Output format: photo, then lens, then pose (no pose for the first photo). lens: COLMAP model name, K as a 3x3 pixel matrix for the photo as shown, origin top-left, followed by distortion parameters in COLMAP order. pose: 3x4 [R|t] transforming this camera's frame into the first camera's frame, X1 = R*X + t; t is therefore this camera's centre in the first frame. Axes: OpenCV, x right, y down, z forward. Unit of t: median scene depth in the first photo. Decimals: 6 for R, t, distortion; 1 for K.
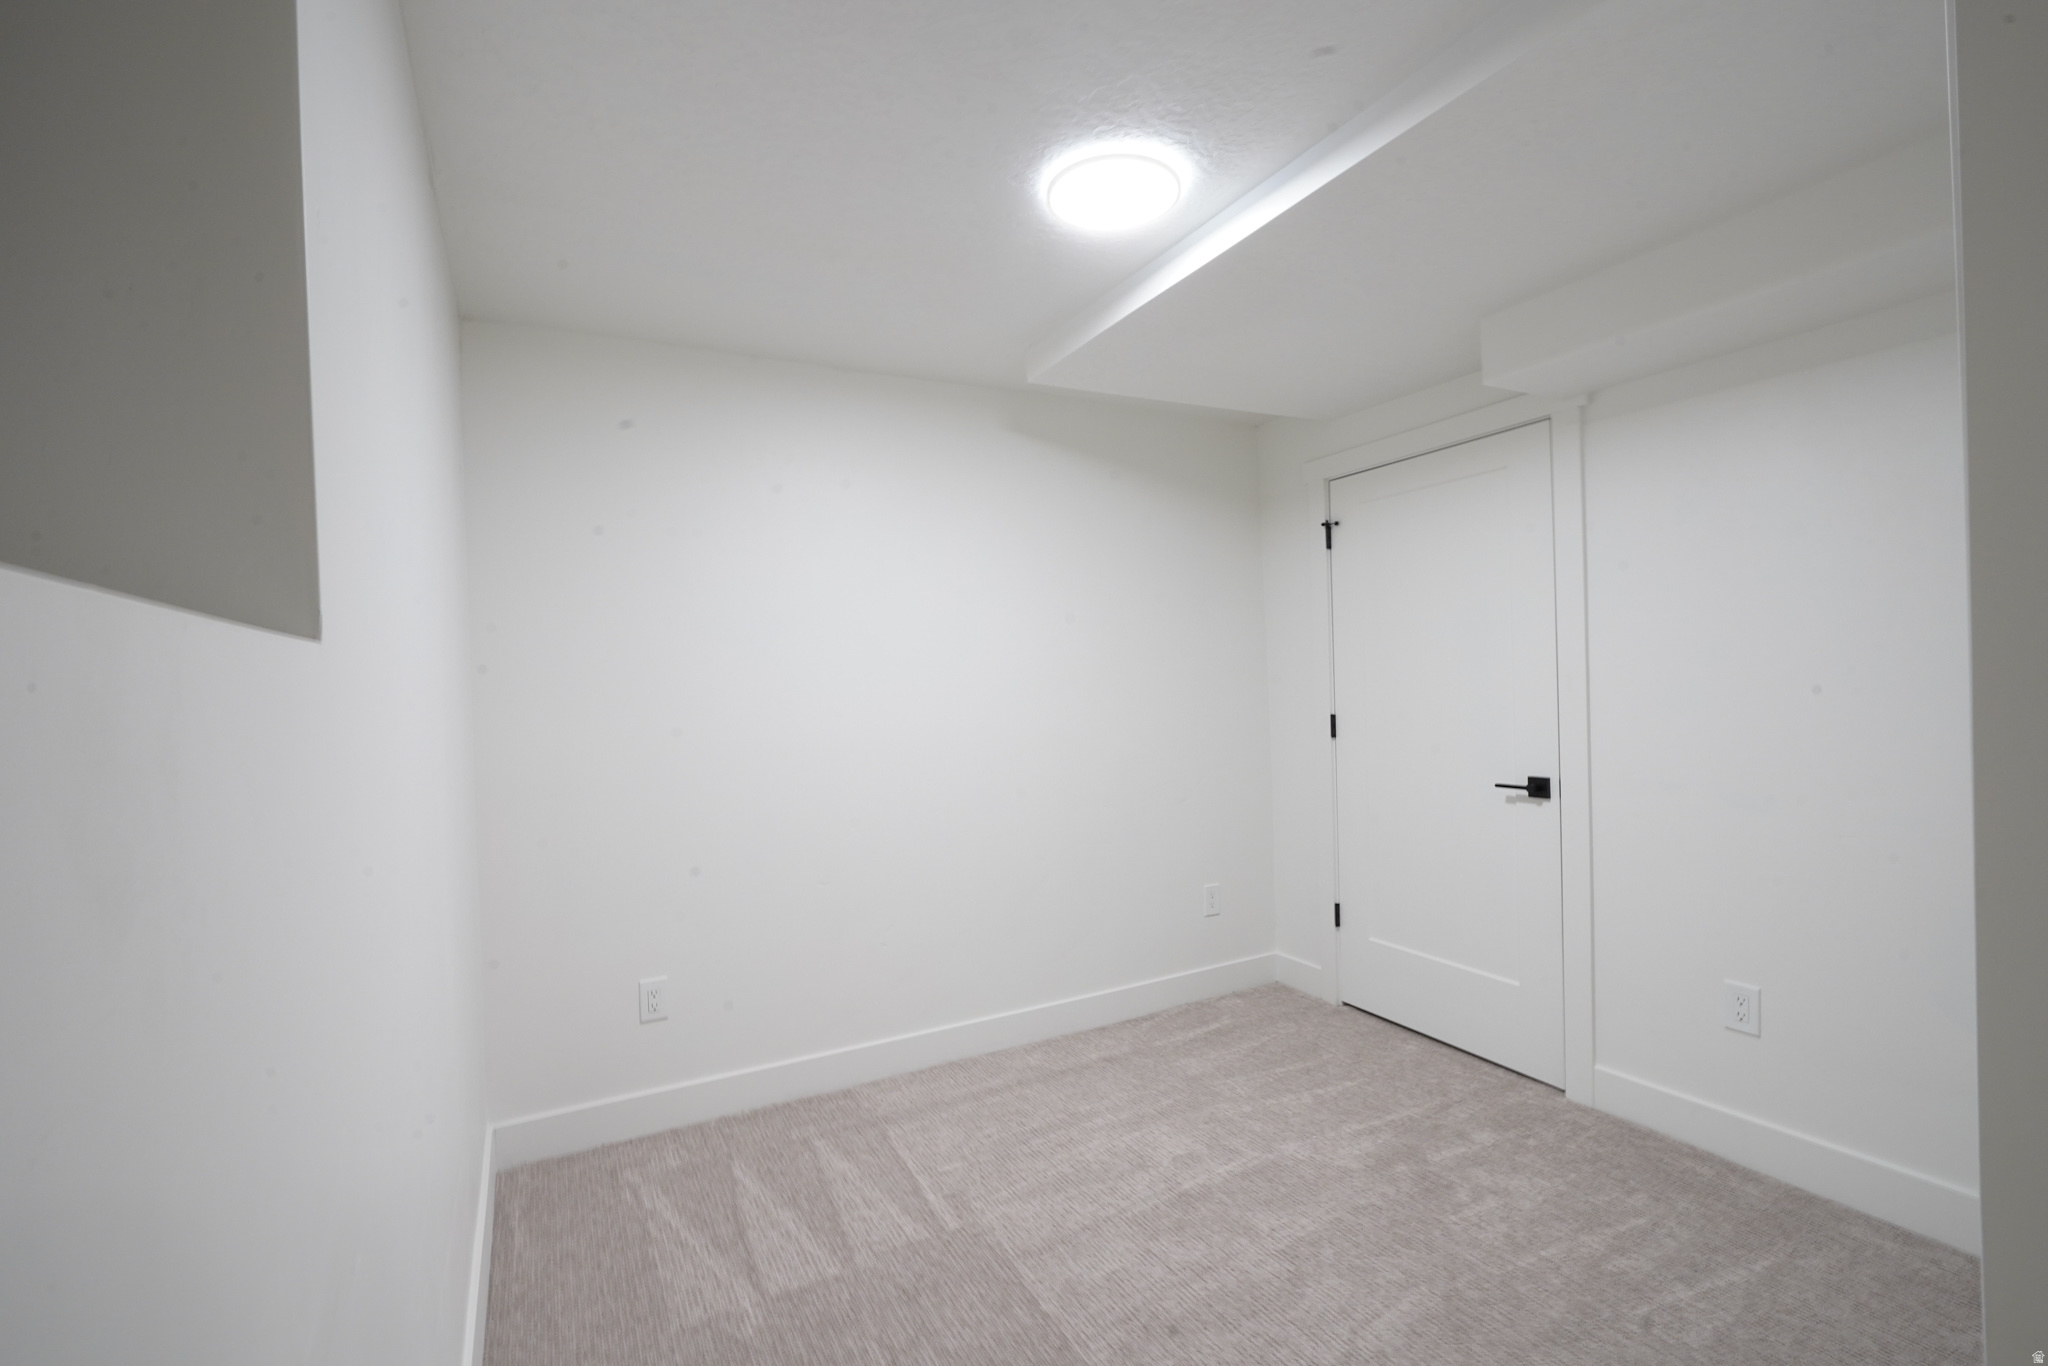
lens RADIAL K [[915.9, 0, 1024.0], [0, 915.9, 683.0], [0, 0, 1]] dist [-0.000337, -0.000003]
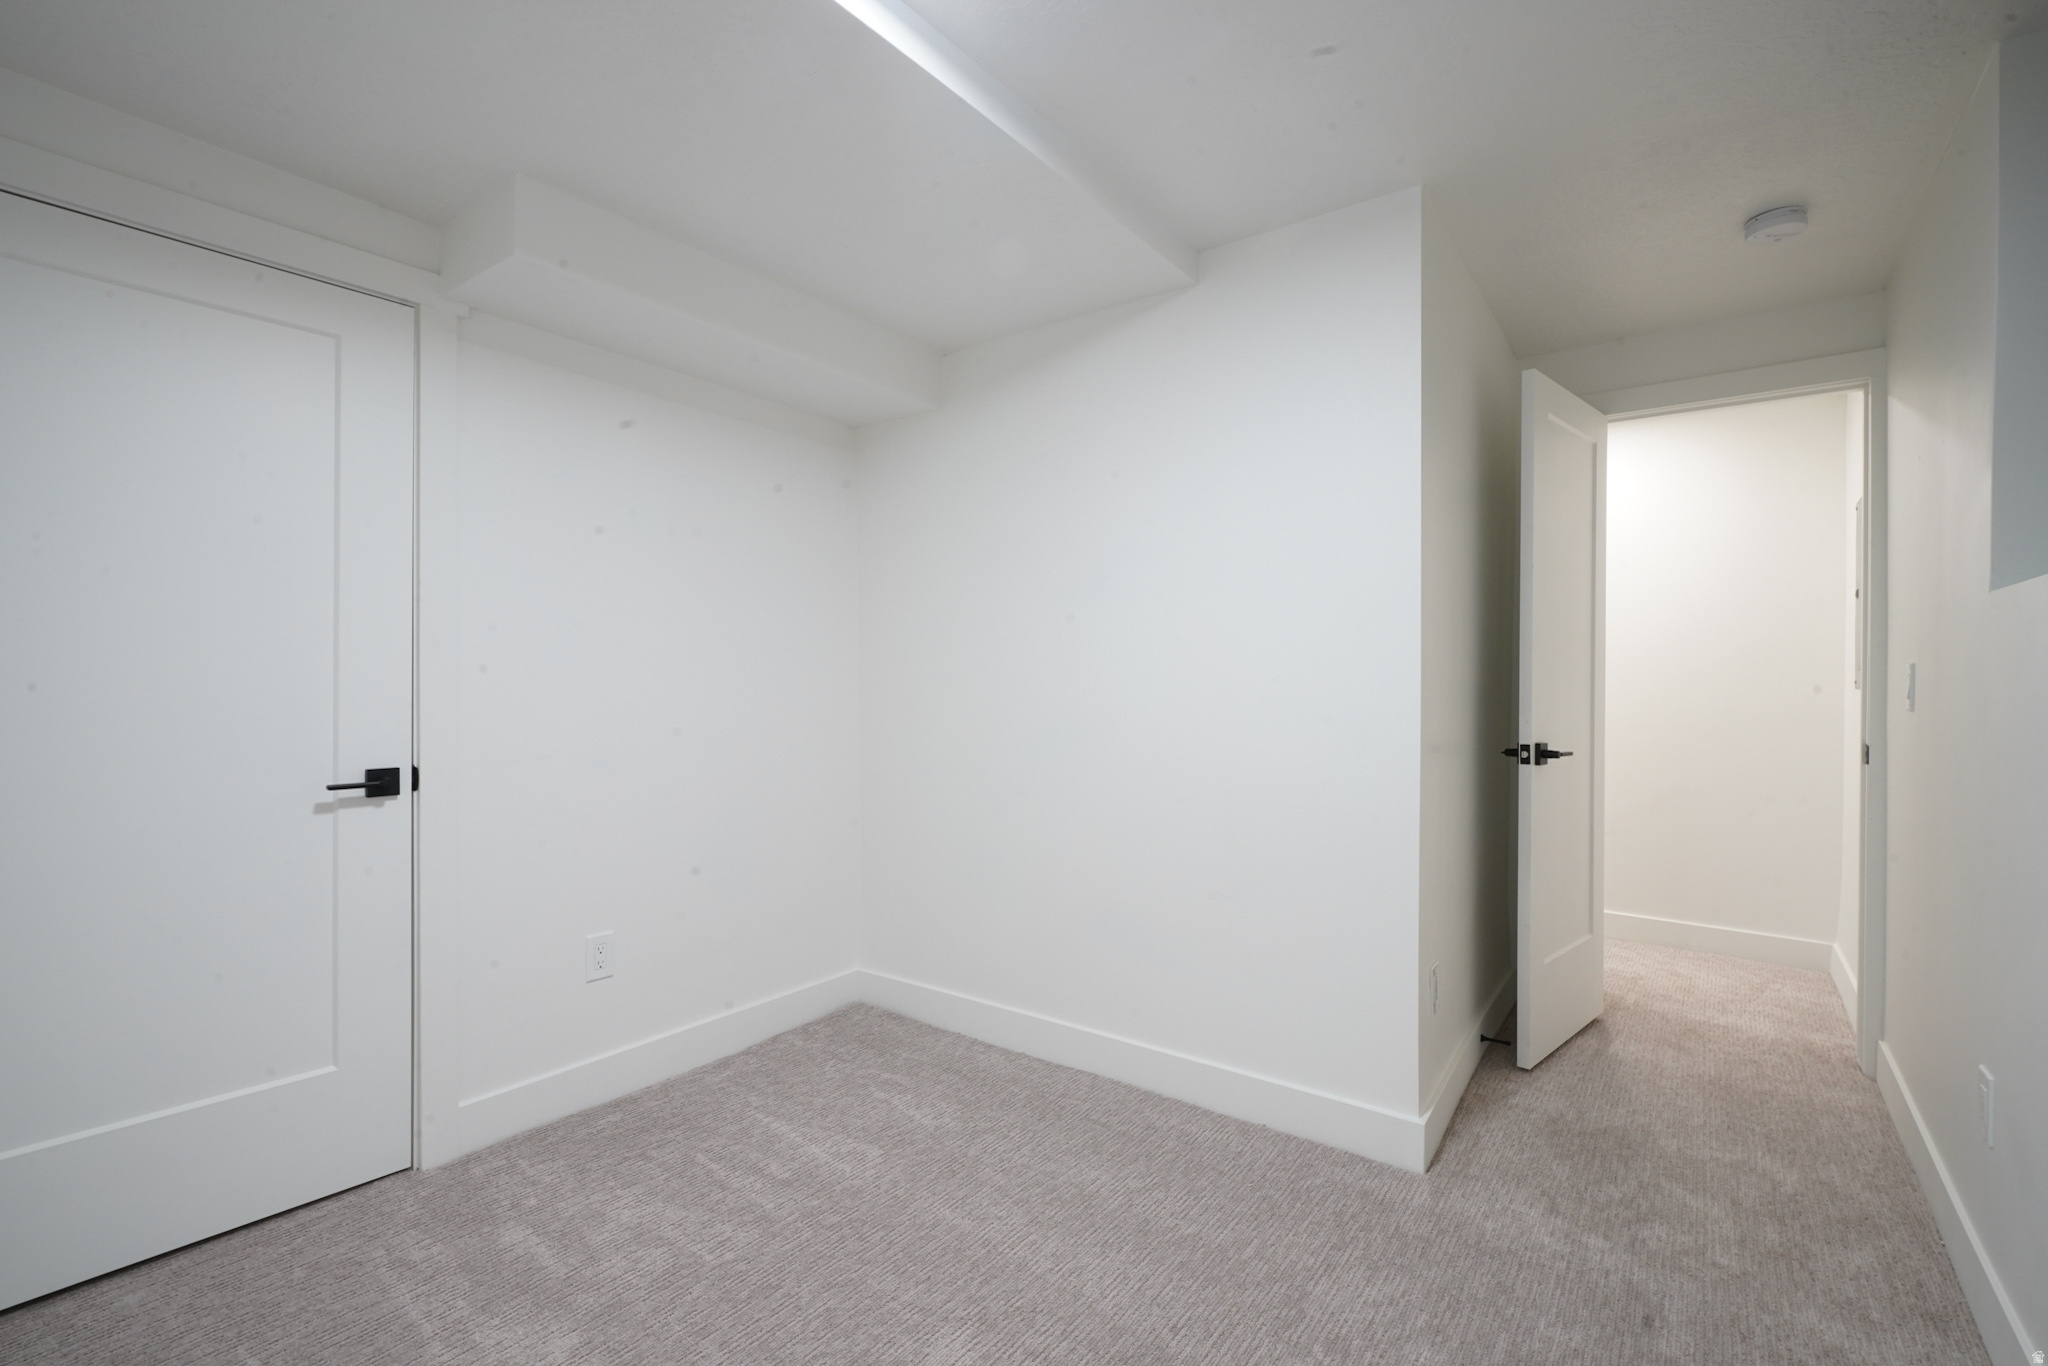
lens RADIAL K [[915.9, 0, 1024.0], [0, 915.9, 683.0], [0, 0, 1]] dist [-0.000337, -0.000003]
pose [[-0.425903, 0.028472, 0.904321, -0.338565], [0.005224, 0.999565, -0.029011, 0.057085], [-0.904754, -0.007632, -0.425867, 0.839725]]
